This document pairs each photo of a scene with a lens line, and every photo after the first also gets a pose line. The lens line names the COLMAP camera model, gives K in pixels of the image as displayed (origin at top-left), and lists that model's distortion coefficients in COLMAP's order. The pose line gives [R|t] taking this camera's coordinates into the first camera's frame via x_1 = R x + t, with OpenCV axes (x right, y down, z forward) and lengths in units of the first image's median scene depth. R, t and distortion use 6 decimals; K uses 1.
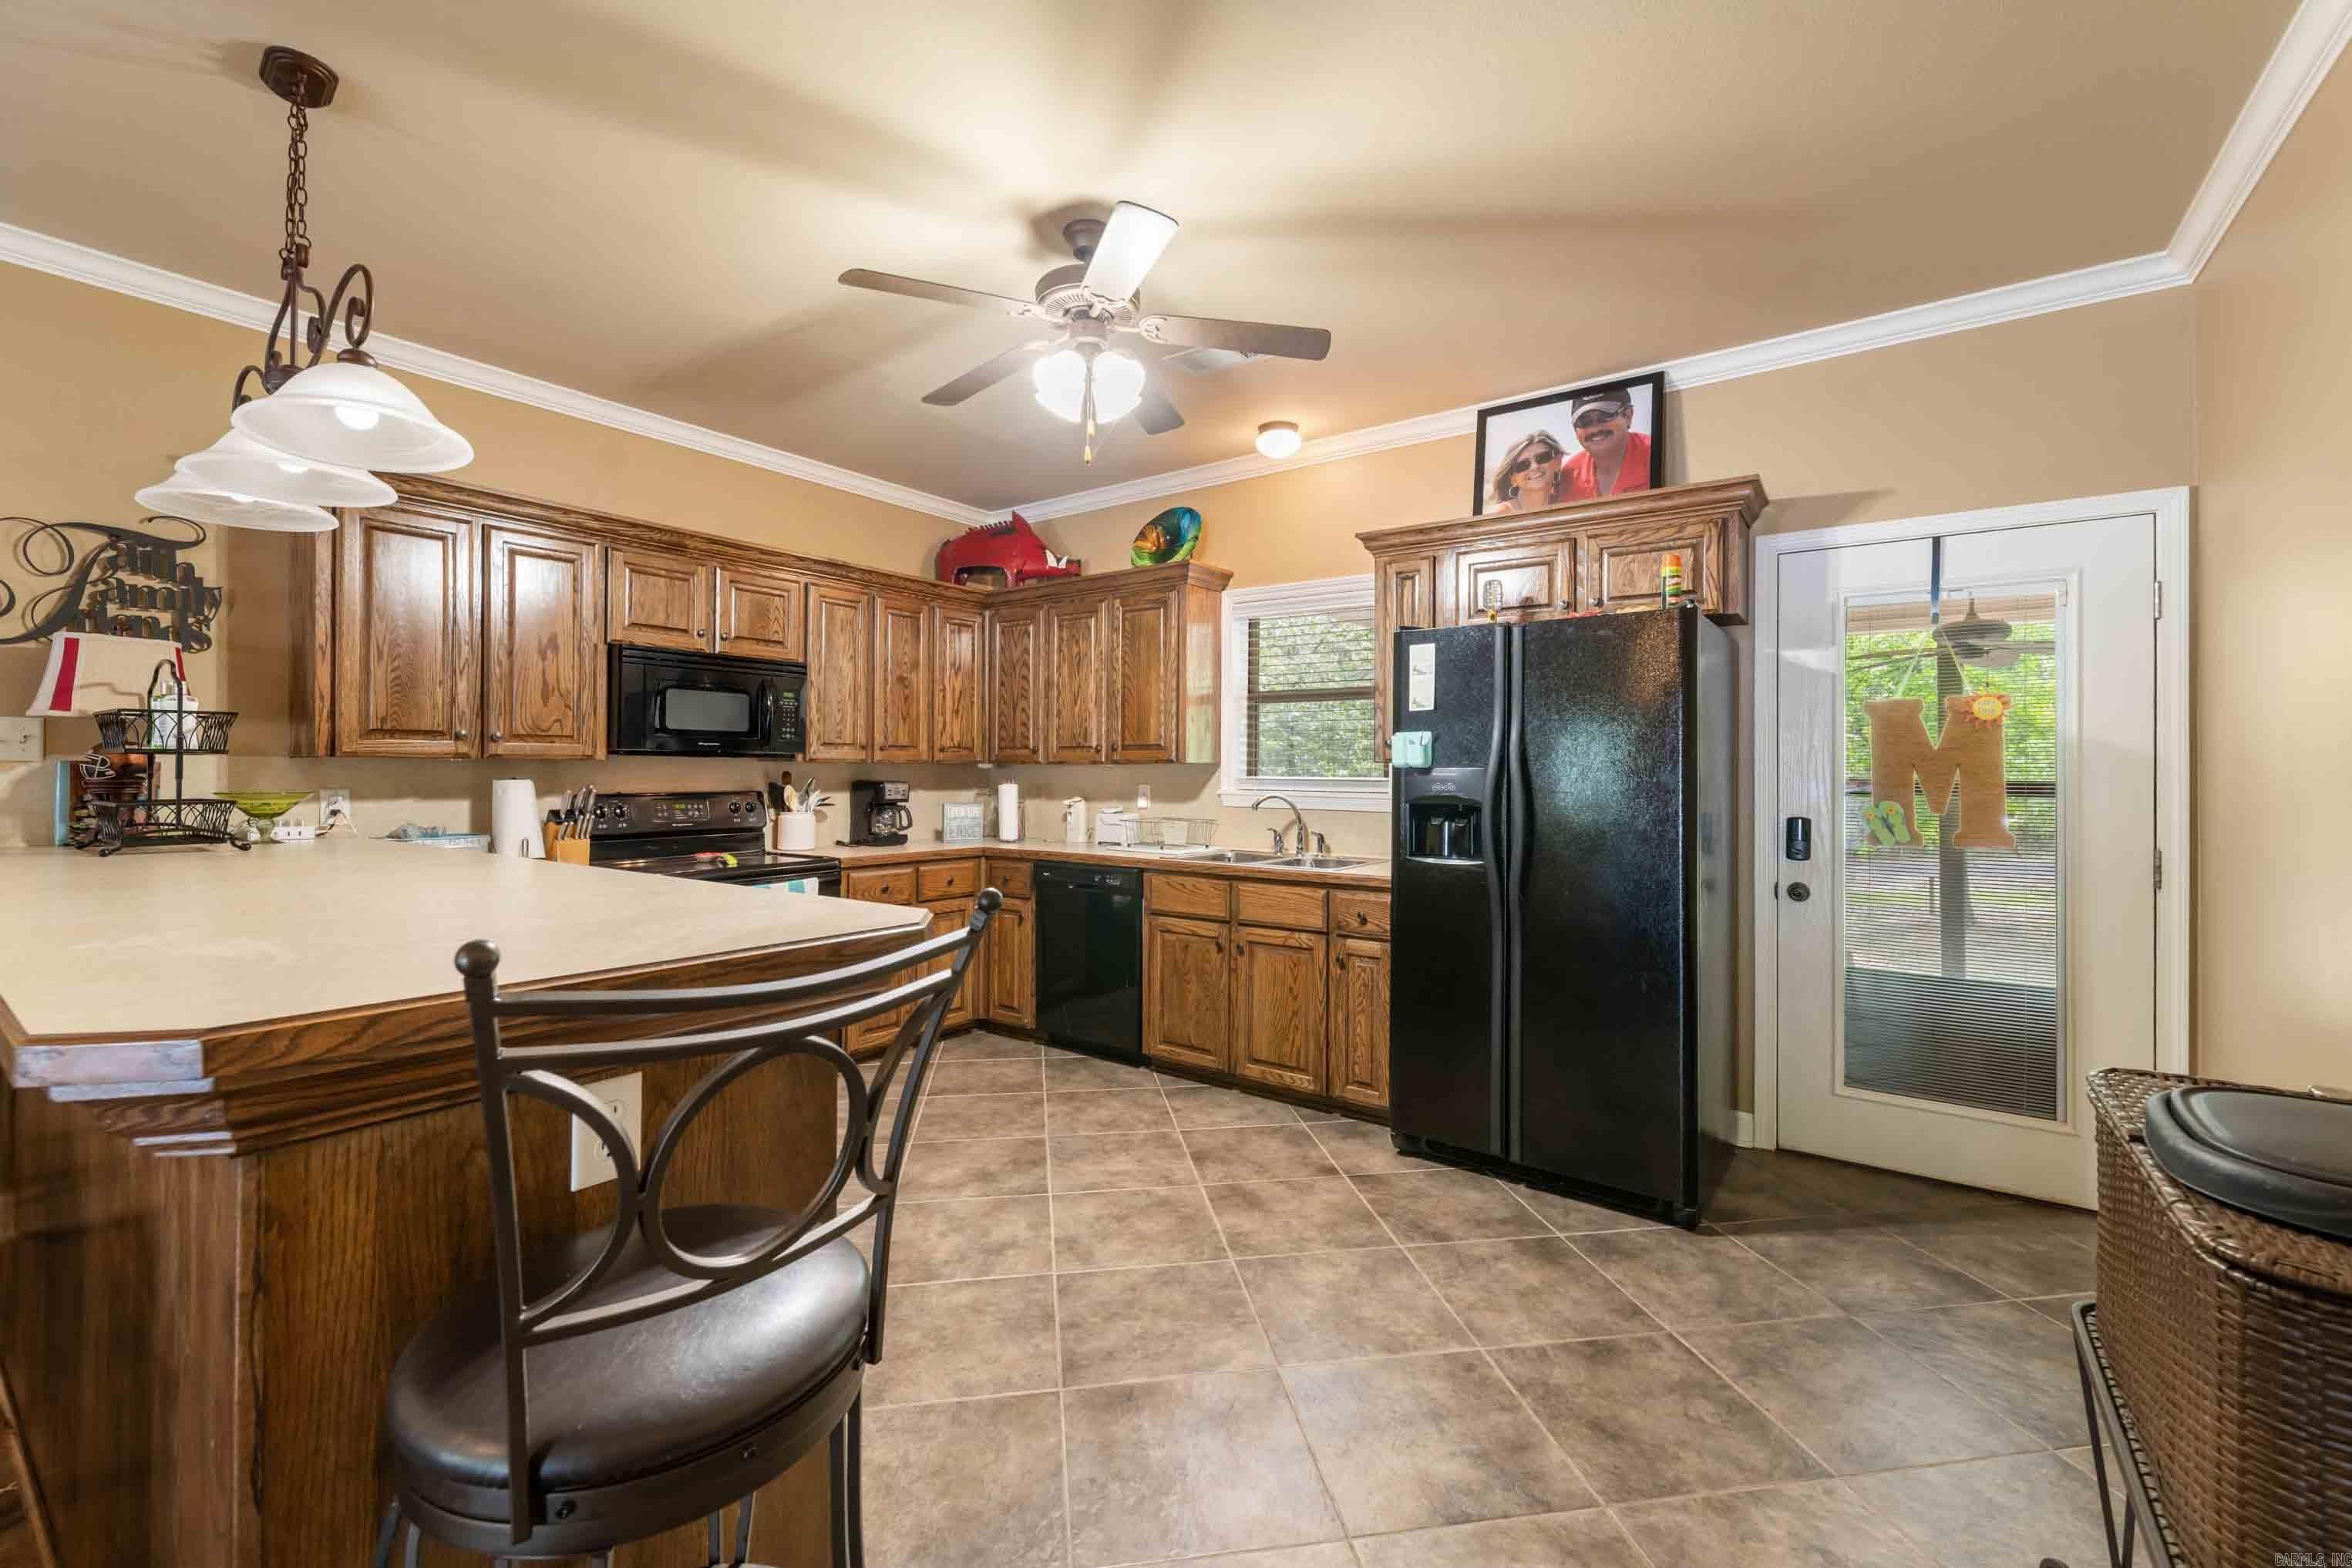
lens RADIAL K [[957.3, 0, 1179.7], [0, 957.3, 741.3], [0, 0, 1]] dist [0.011852, 0.000078]
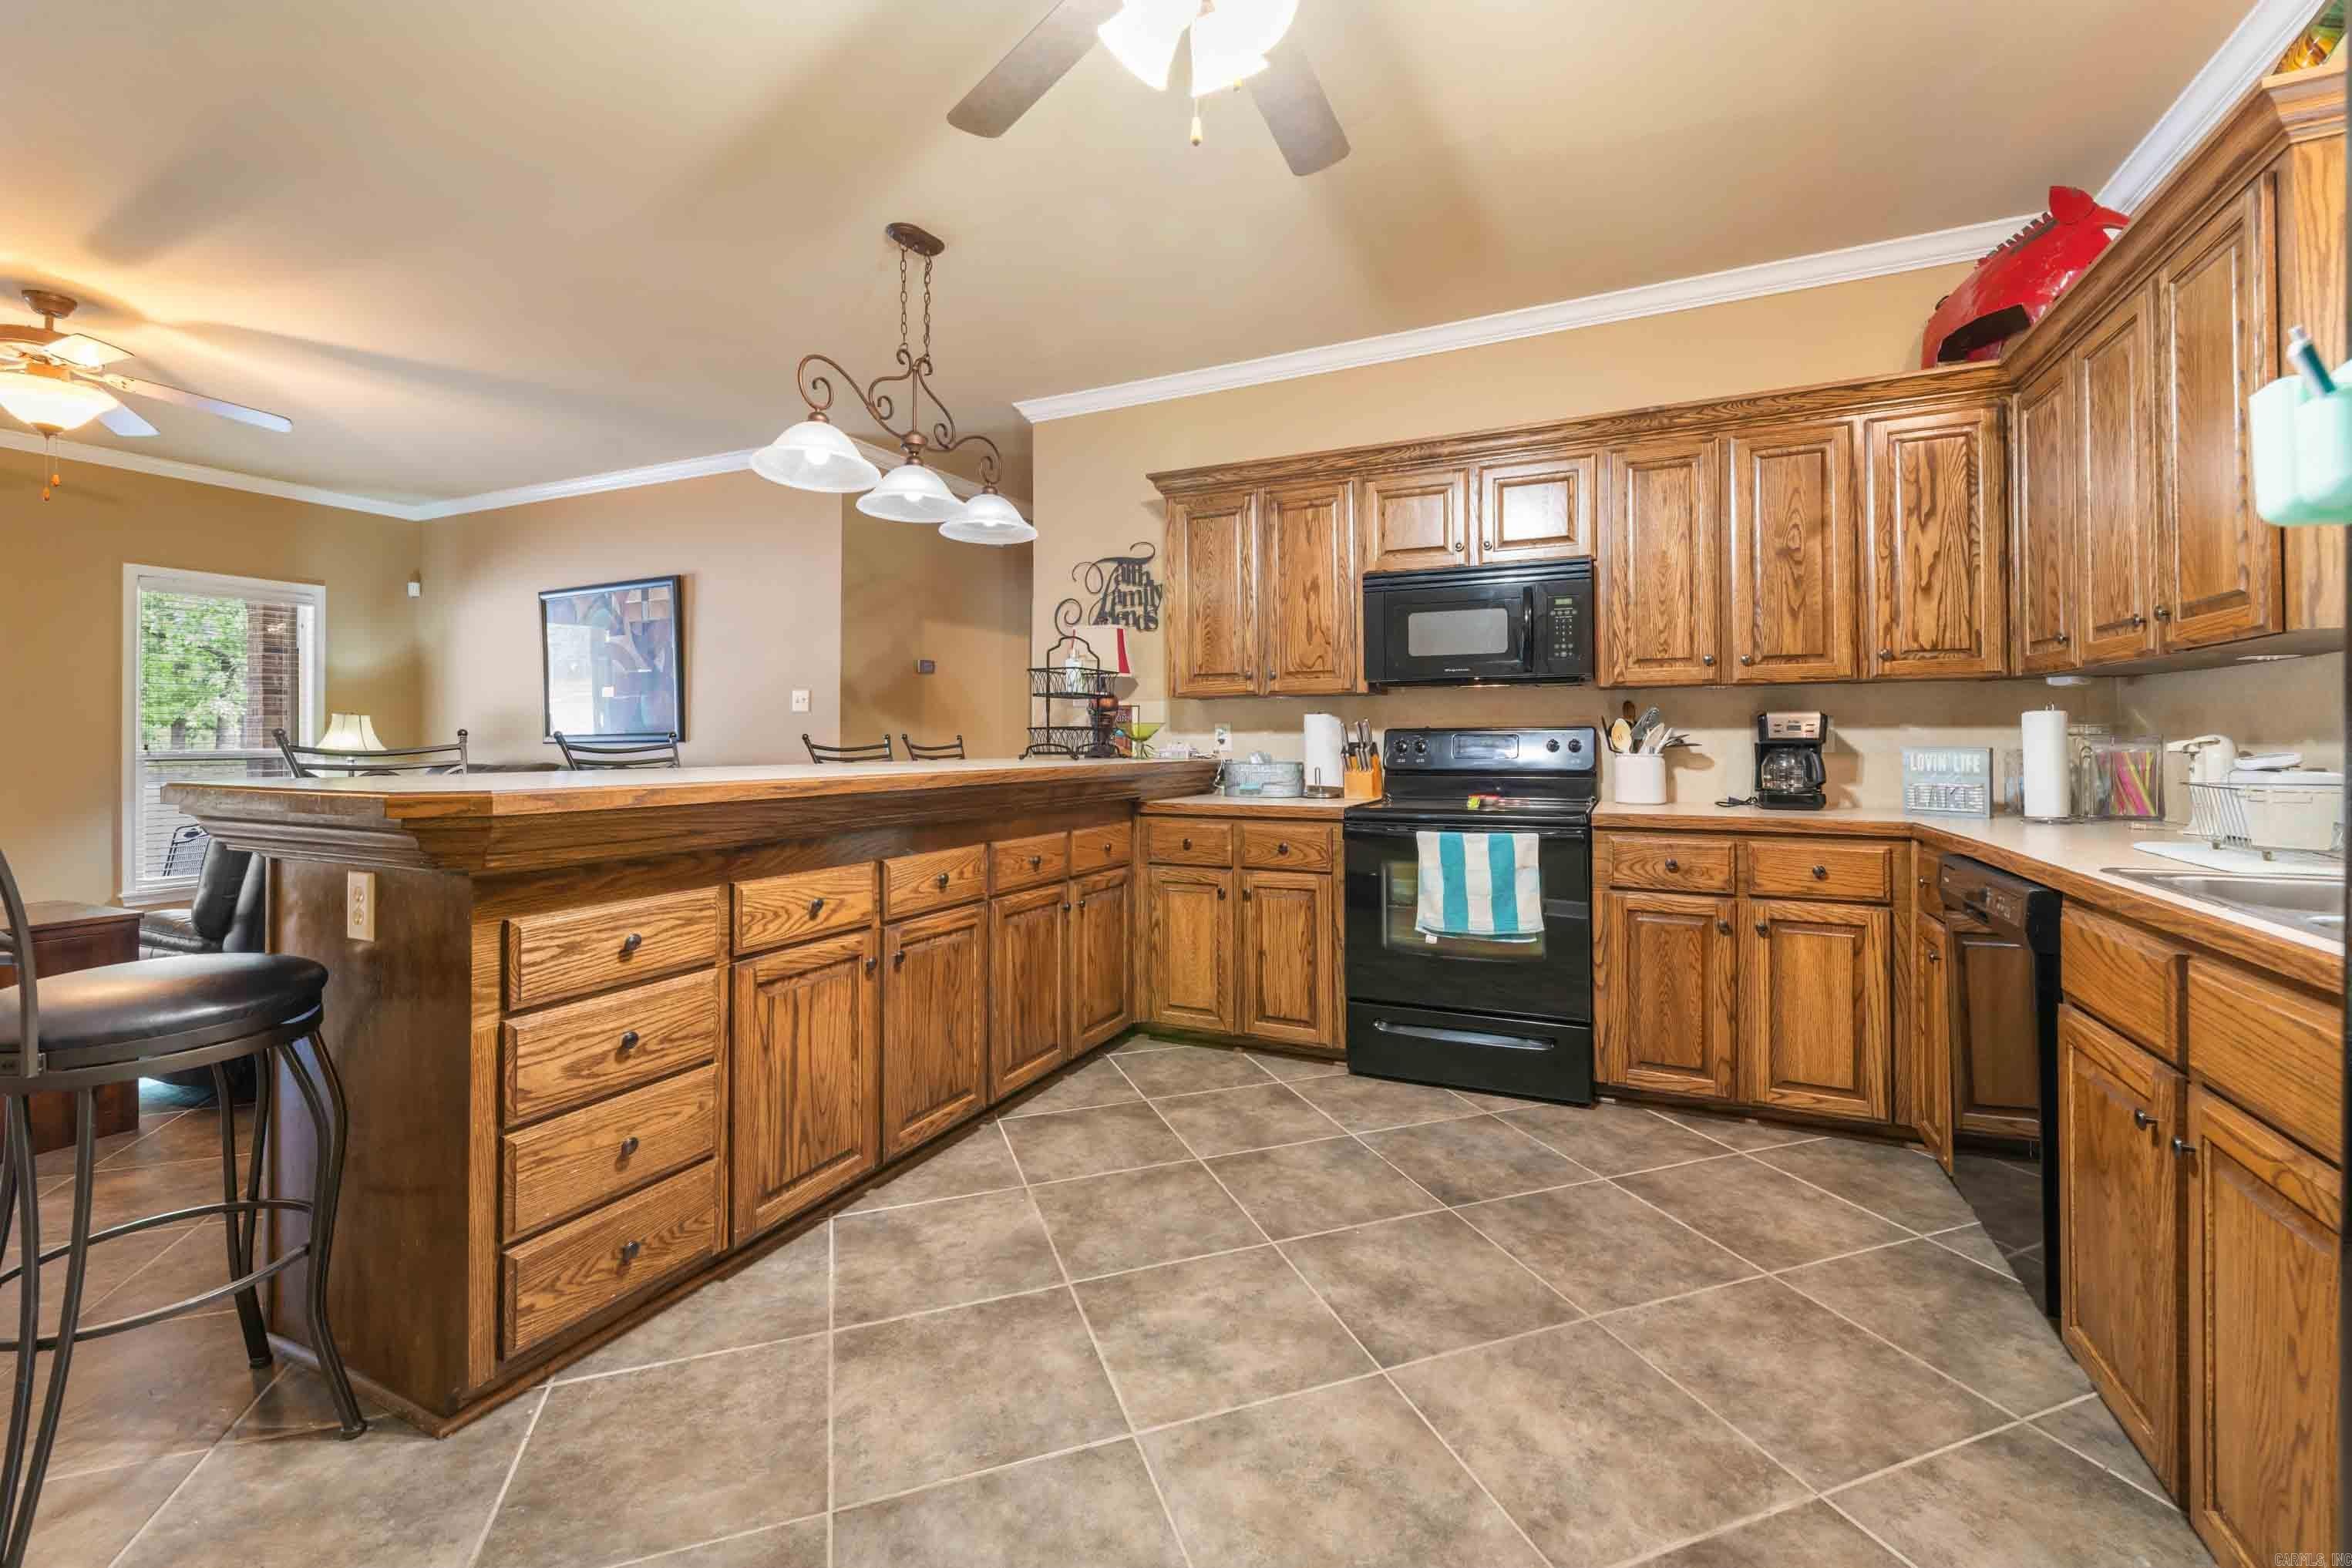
lens RADIAL K [[982.3, 0, 1223.3], [0, 982.3, 713.0], [0, 0, 1]] dist [0.001575, 0.000048]
pose [[0.190100, -0.034017, -0.981175, 0.356255], [0.035740, 0.998977, -0.027710, 0.060132], [0.981114, -0.029800, 0.191121, 0.620981]]
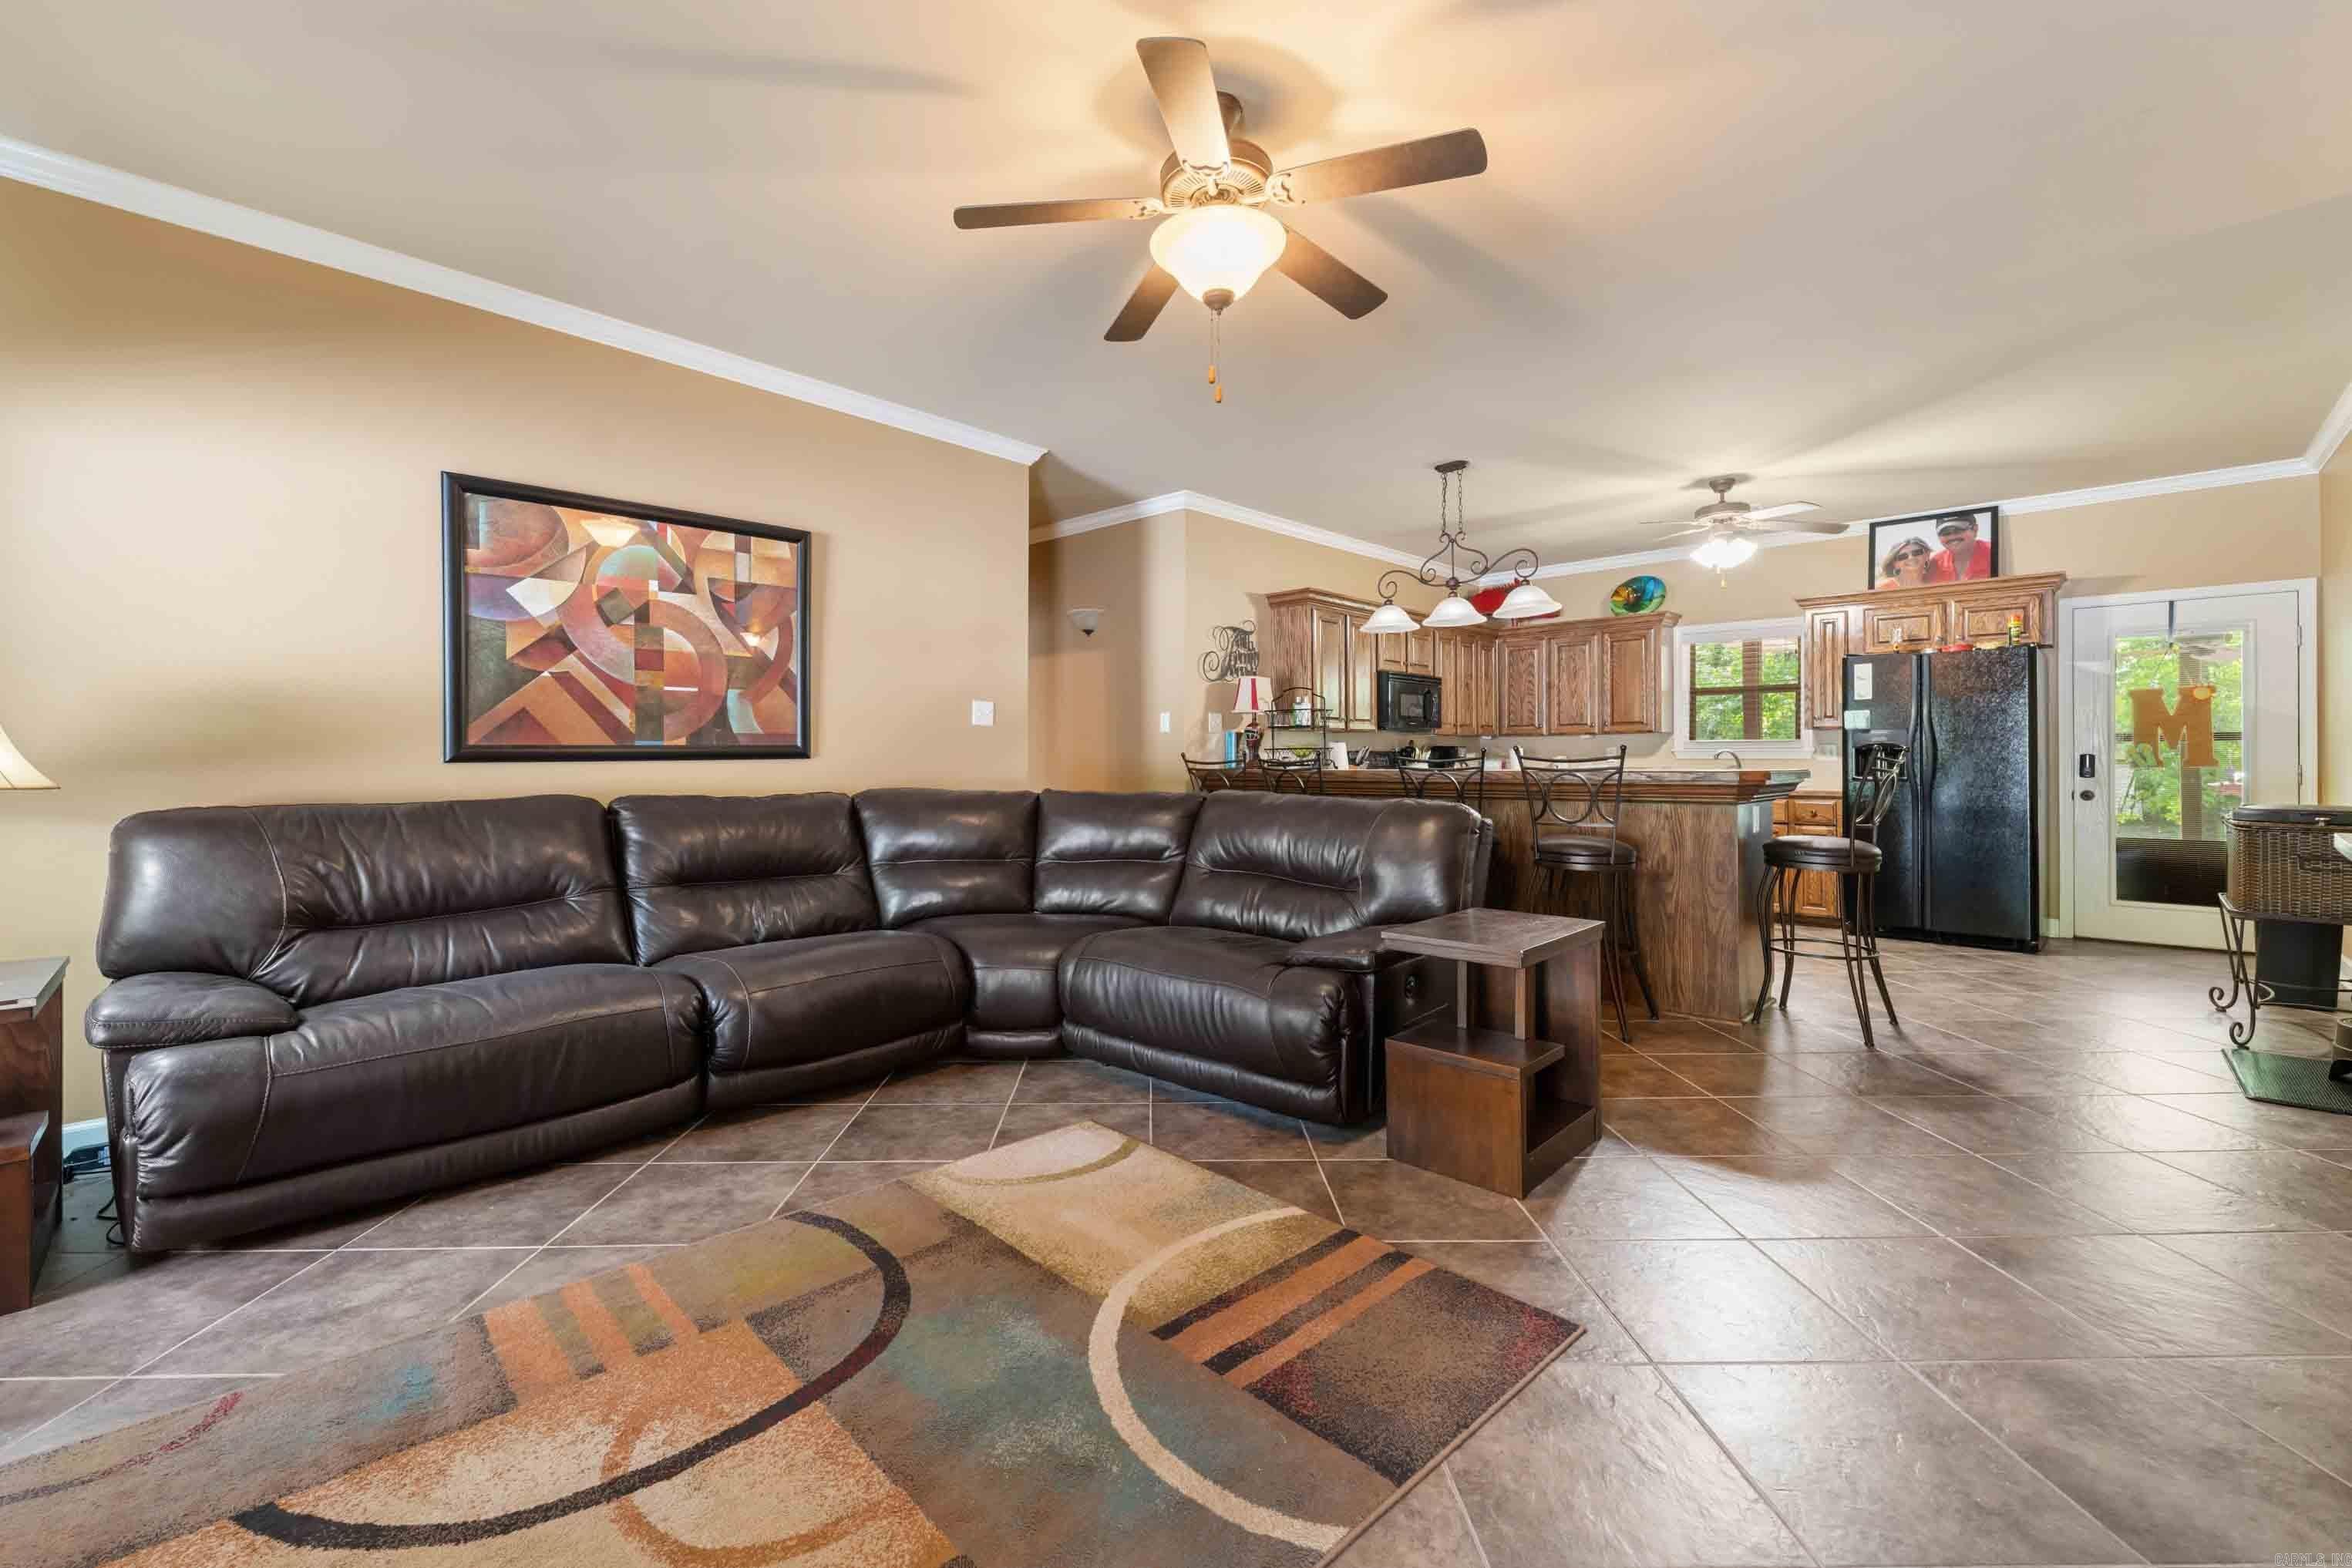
lens RADIAL K [[973.2, 0, 1168.9], [0, 973.2, 741.0], [0, 0, 1]] dist [0.007904, -0.000134]
pose [[0.990403, -0.012978, -0.137602, -0.724827], [0.014655, 0.999830, 0.011184, 0.007044], [0.137433, -0.013093, 0.990424, -0.948003]]
